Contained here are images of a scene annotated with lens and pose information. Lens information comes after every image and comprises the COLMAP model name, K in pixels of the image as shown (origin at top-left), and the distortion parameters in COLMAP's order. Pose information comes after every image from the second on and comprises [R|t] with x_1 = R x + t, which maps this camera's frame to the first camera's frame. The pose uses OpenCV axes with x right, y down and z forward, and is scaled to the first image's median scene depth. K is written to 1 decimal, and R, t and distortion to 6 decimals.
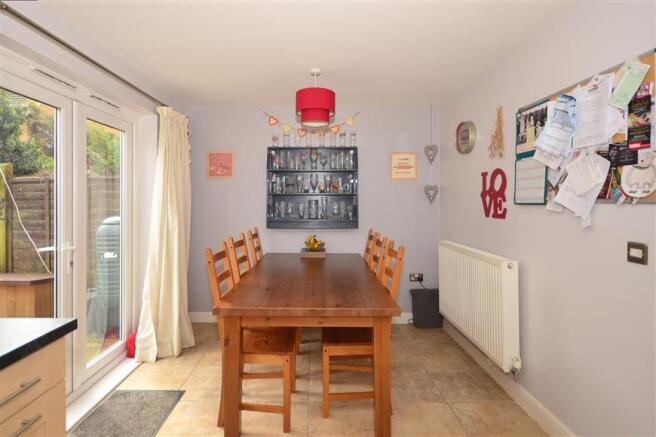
lens RADIAL K [[310.1, 0, 327.1], [0, 310.1, 217.8], [0, 0, 1]] dist [-0.002485, -0.002379]
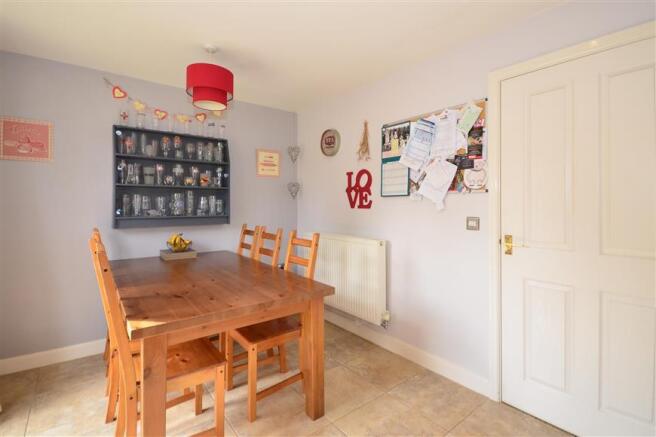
lens RADIAL K [[290.8, 0, 327.6], [0, 290.8, 216.9], [0, 0, 1]] dist [-0.000299, 0.000494]
pose [[0.801405, -0.028736, 0.597431, -0.282404], [0.032856, 0.999452, 0.003999, 0.026655], [-0.597219, 0.016424, 0.801910, 0.125667]]
